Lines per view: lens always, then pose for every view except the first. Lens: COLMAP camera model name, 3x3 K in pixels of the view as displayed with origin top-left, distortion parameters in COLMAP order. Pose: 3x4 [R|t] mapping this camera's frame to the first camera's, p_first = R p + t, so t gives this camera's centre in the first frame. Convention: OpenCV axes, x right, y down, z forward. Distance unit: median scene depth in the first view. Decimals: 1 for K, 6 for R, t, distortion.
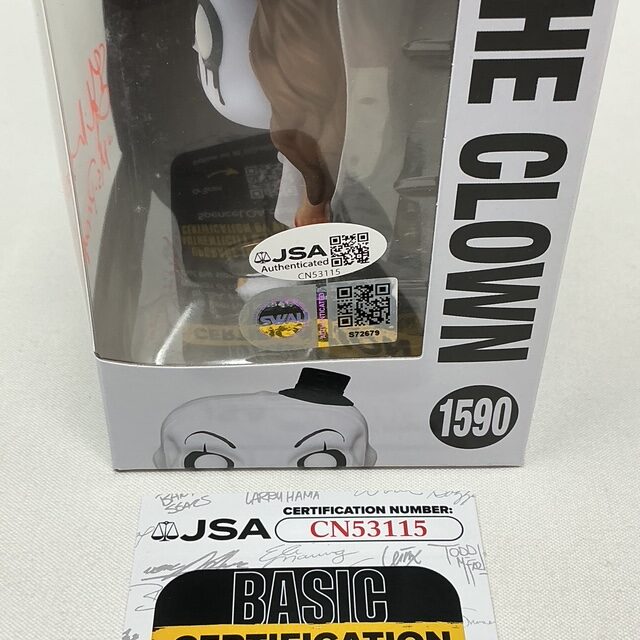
lens RADIAL K [[1152.8, 0, 322.1], [0, 1152.8, 320.2], [0, 0, 1]] dist [0.145420, 0.000000]
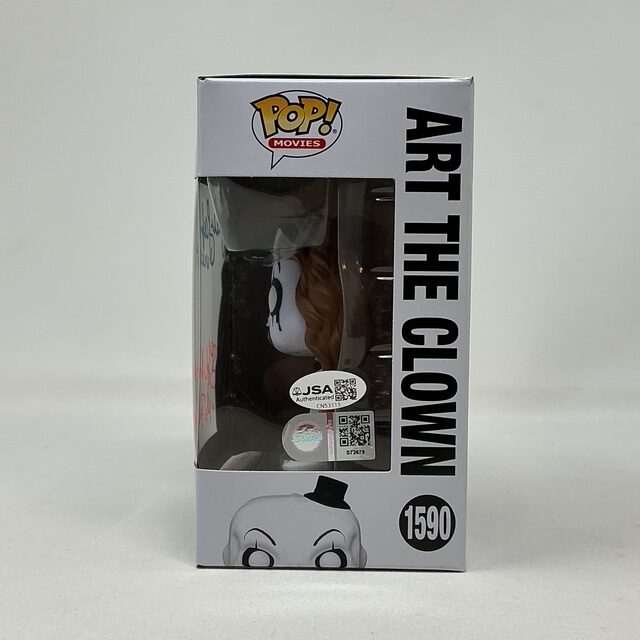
lens RADIAL K [[1152.8, 0, 318.9], [0, 1152.8, 319.6], [0, 0, 1]] dist [0.145420, 0.000000]
pose [[0.997841, -0.005870, -0.065419, 0.099575], [-0.037075, 0.771822, -0.634757, 0.985945], [0.054218, 0.635812, 0.769937, -0.451731]]
